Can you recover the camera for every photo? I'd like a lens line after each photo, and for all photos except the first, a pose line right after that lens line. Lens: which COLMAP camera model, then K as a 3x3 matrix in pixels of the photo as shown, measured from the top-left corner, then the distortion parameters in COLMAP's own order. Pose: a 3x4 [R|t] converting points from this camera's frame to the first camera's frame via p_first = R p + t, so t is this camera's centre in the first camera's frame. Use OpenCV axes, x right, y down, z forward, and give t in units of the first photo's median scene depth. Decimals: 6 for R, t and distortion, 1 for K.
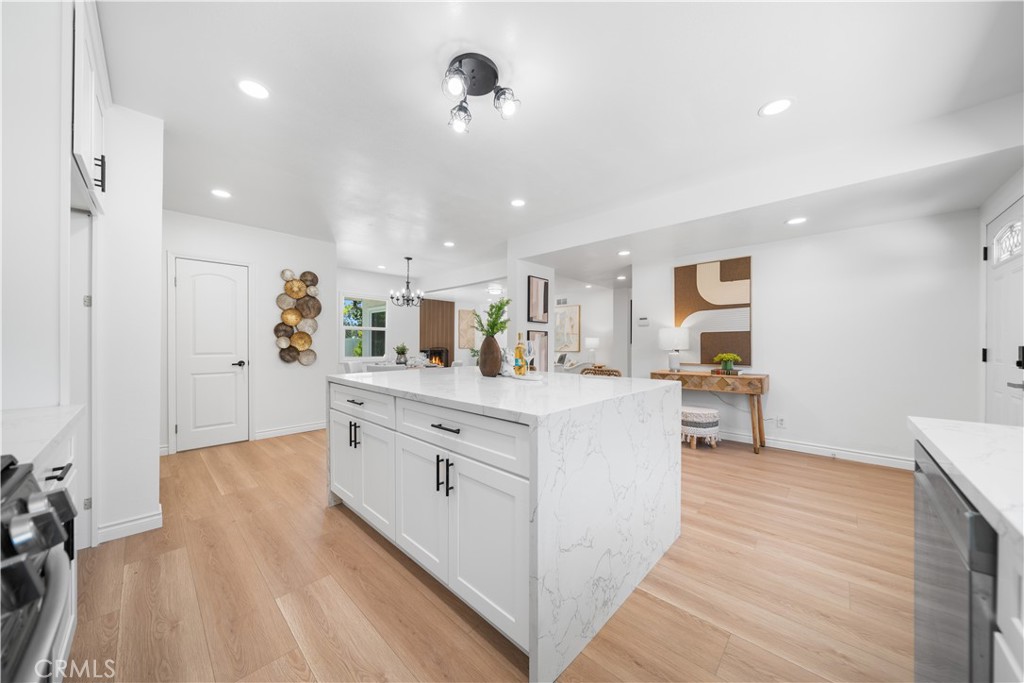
lens RADIAL K [[348.6, 0, 509.6], [0, 348.6, 345.1], [0, 0, 1]] dist [-0.002221, -0.000104]
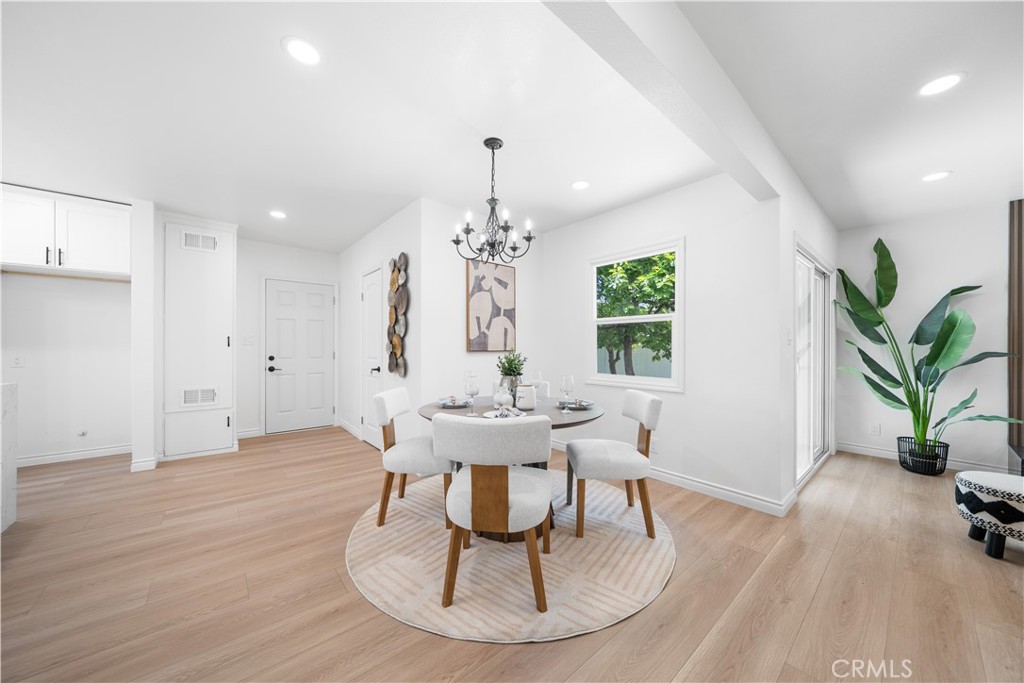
lens RADIAL K [[348.6, 0, 509.6], [0, 348.6, 345.1], [0, 0, 1]] dist [-0.002221, -0.000104]
pose [[-0.105189, -0.007931, -0.994421, 0.069174], [-0.007996, 0.999943, -0.007129, -0.004597], [0.994420, 0.007201, -0.105246, 0.632225]]
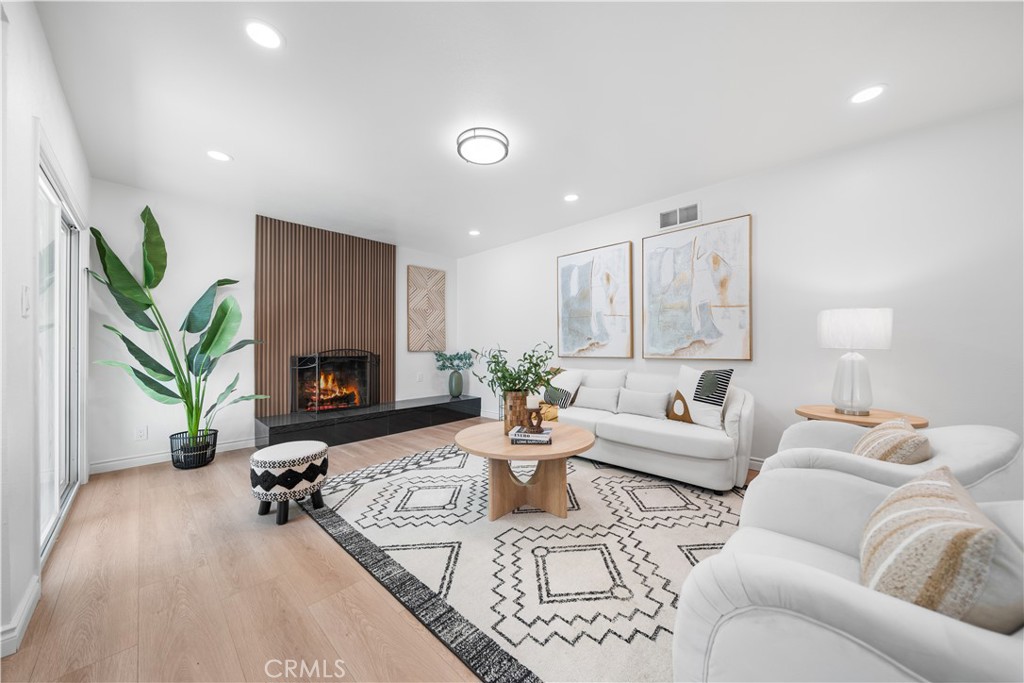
lens RADIAL K [[348.6, 0, 509.6], [0, 348.6, 345.1], [0, 0, 1]] dist [-0.002221, -0.000104]
pose [[0.999978, -0.005263, 0.004054, -0.020268], [0.005287, 0.999968, -0.005932, 0.005118], [-0.004022, 0.005953, 0.999974, 0.672999]]
